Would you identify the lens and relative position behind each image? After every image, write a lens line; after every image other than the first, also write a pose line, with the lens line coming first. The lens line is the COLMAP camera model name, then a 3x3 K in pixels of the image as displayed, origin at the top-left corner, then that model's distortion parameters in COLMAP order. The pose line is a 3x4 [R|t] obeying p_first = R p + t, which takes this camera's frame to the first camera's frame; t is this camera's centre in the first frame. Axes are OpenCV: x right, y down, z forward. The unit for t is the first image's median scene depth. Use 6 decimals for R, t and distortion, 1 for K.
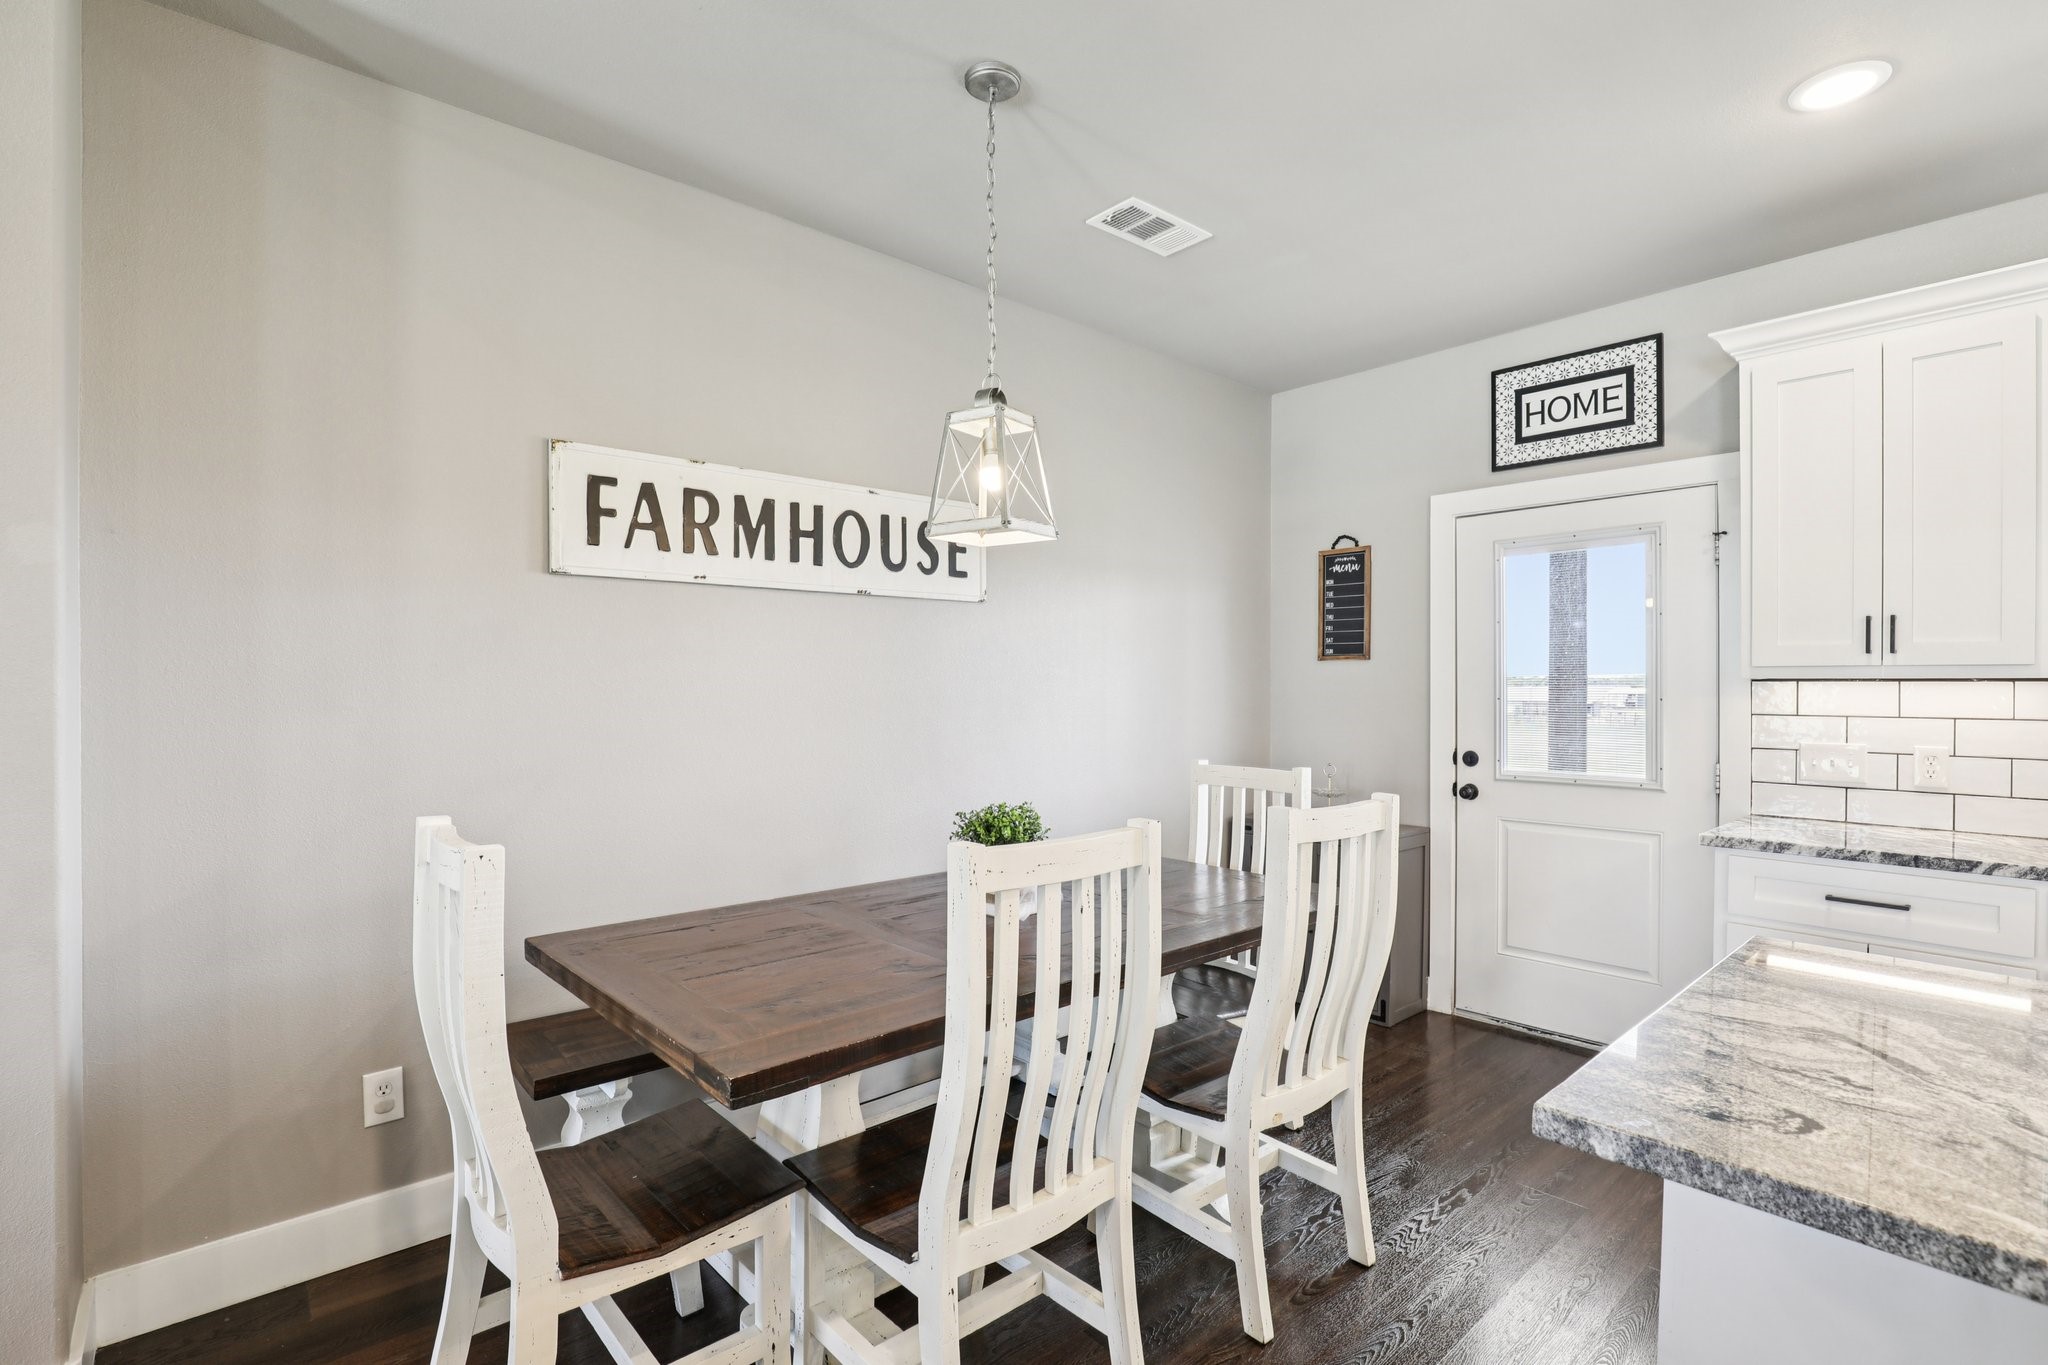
lens RADIAL K [[965.8, 0, 1055.7], [0, 965.8, 691.0], [0, 0, 1]] dist [-0.034378, 0.009144]
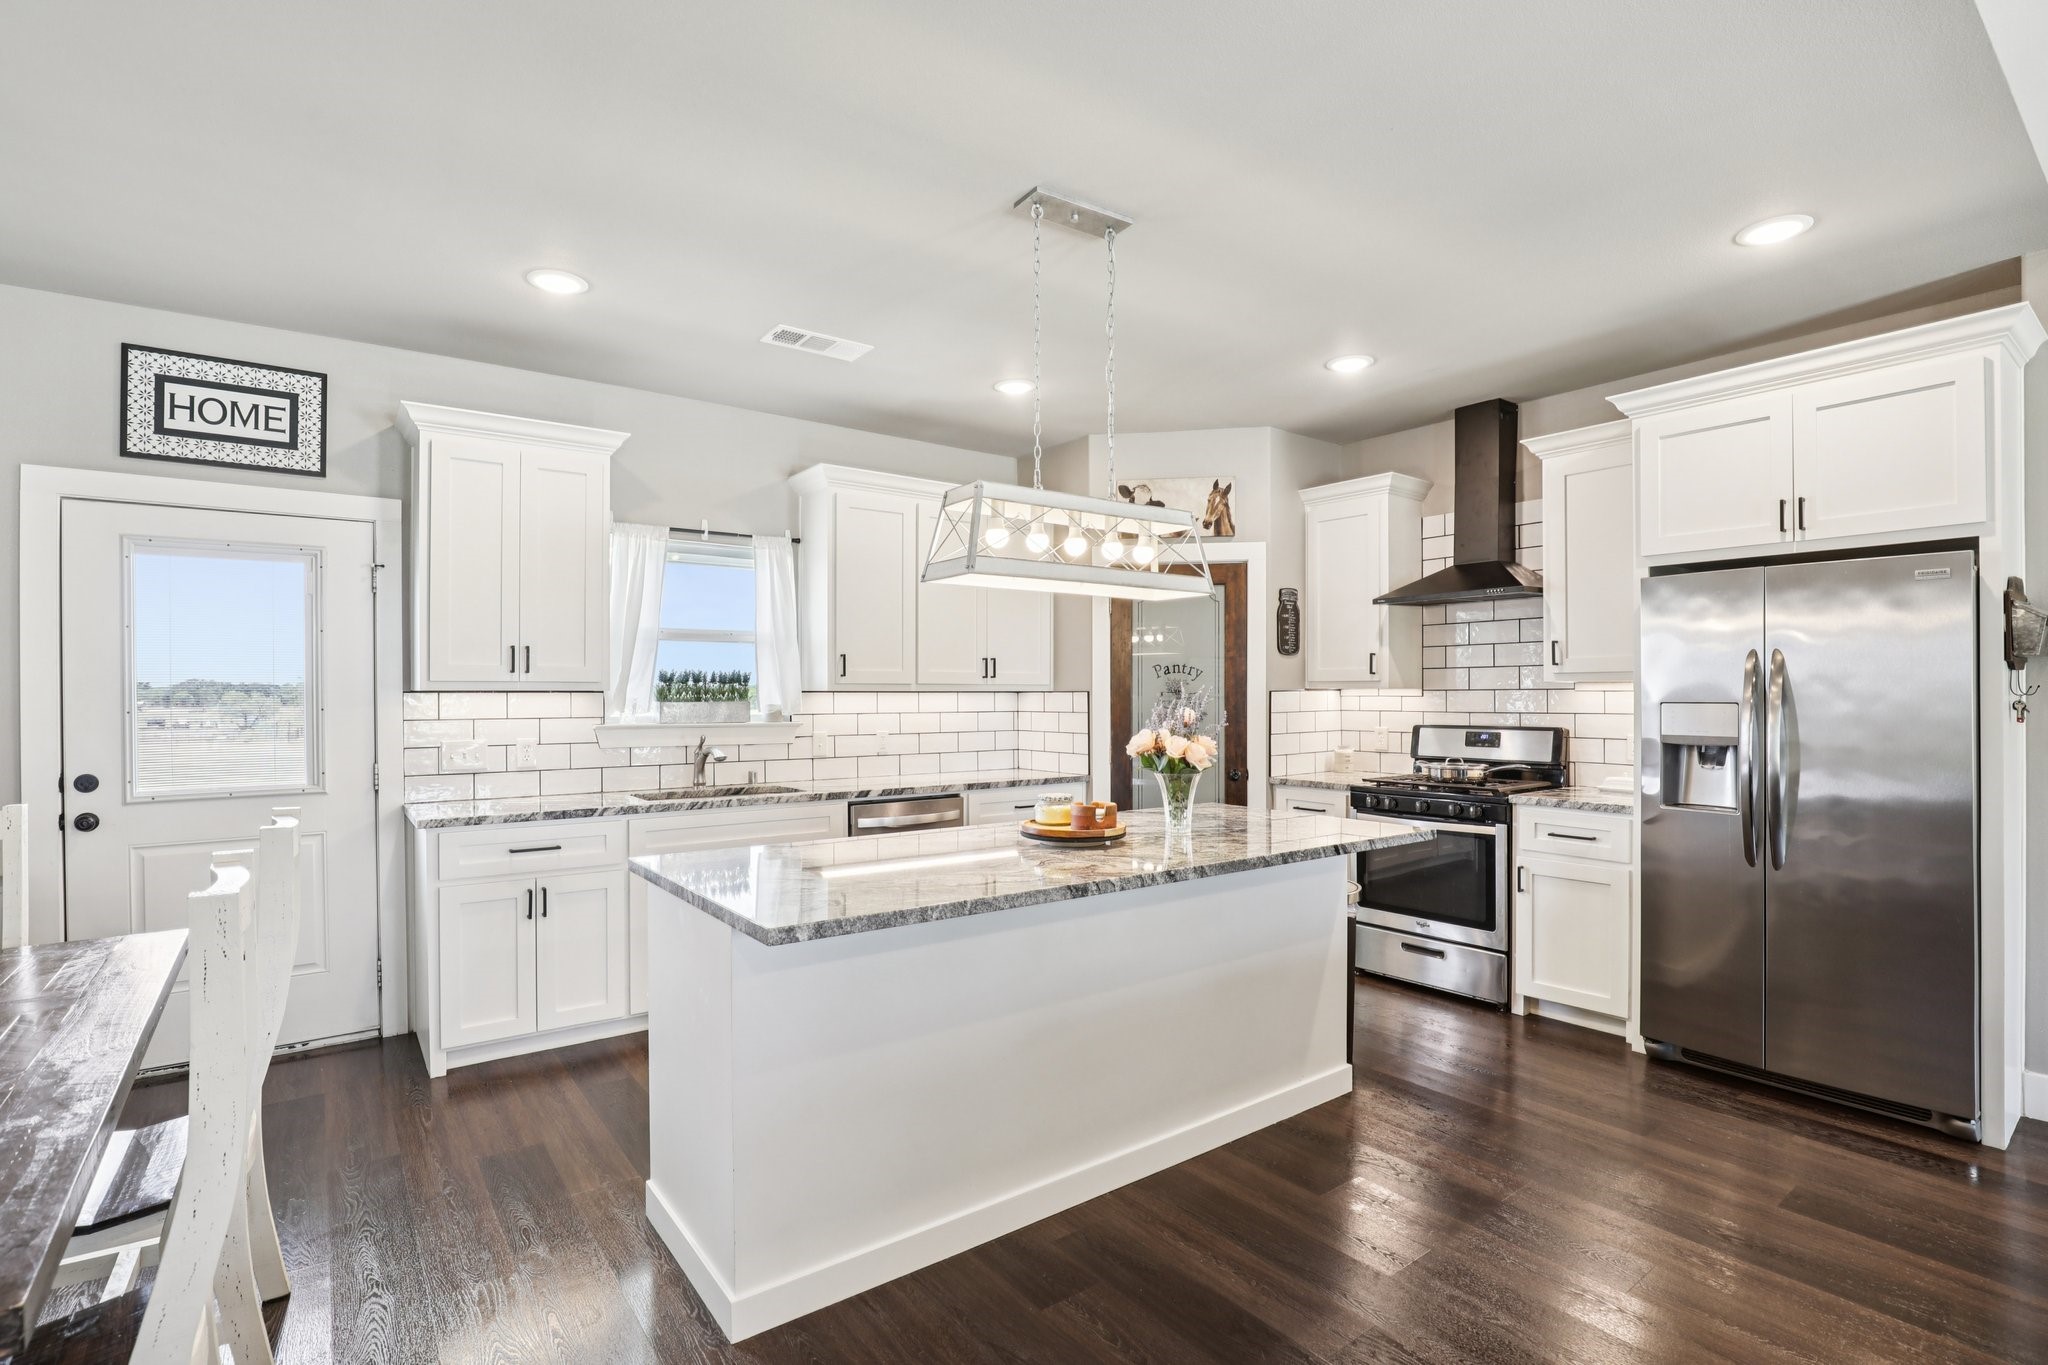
lens RADIAL K [[965.8, 0, 1011.3], [0, 965.8, 693.4], [0, 0, 1]] dist [-0.034378, 0.009144]
pose [[0.115592, -0.000701, 0.993297, -0.365948], [0.008908, 0.999960, -0.000331, -0.001981], [-0.993257, 0.008887, 0.115594, 0.096888]]
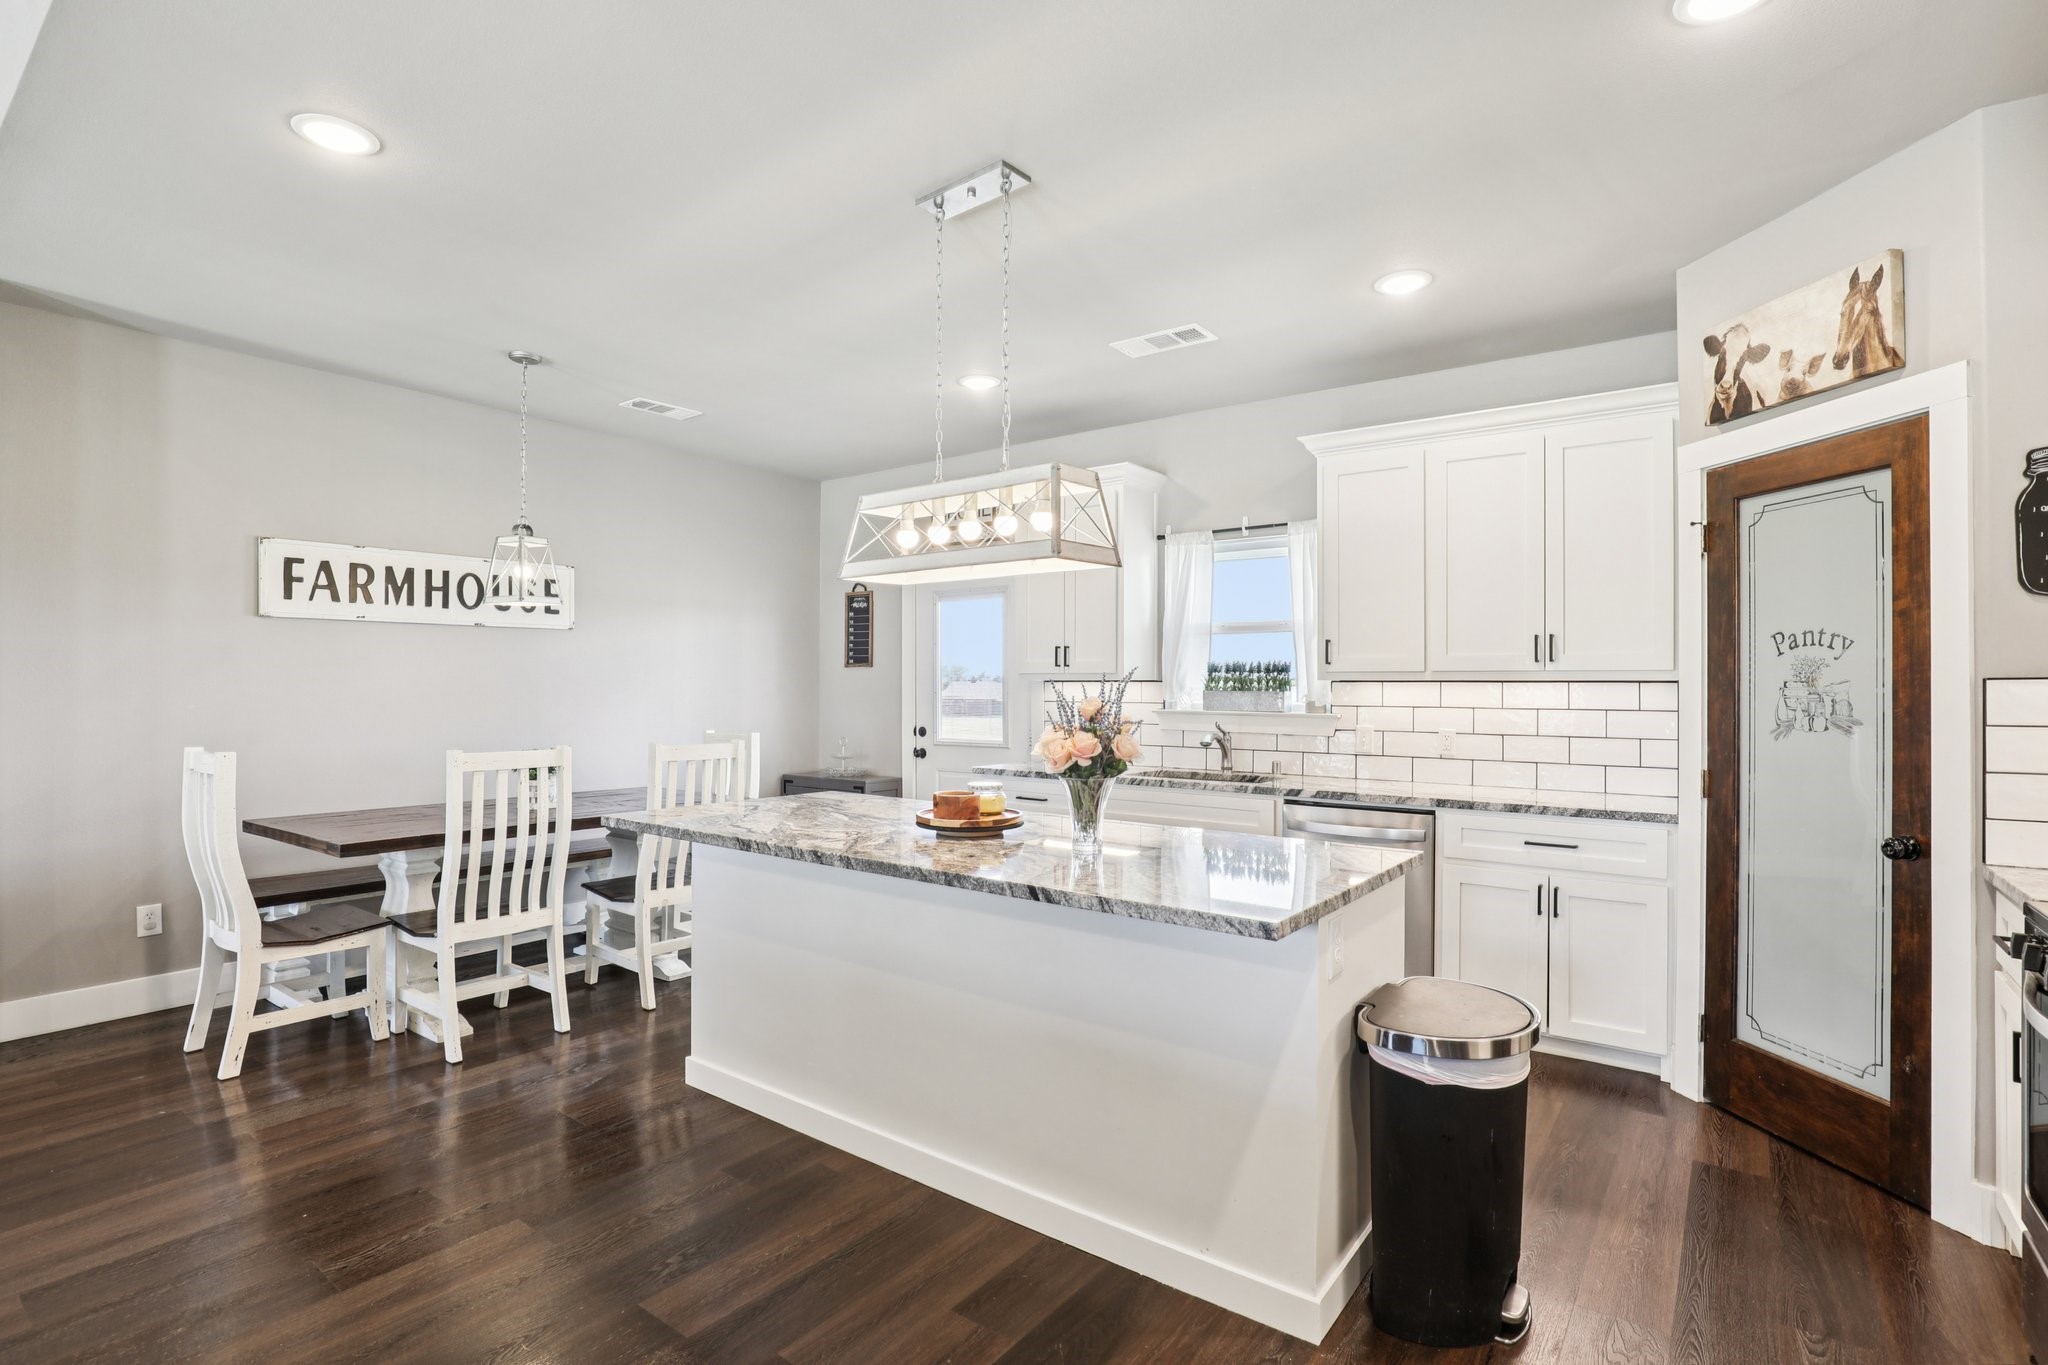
lens RADIAL K [[965.8, 0, 1047.4], [0, 965.8, 698.8], [0, 0, 1]] dist [-0.034378, 0.009144]
pose [[0.982106, 0.000759, 0.188327, 0.400697], [-0.001957, 0.999979, 0.006179, 0.009603], [-0.188318, -0.006437, 0.982087, -0.693327]]
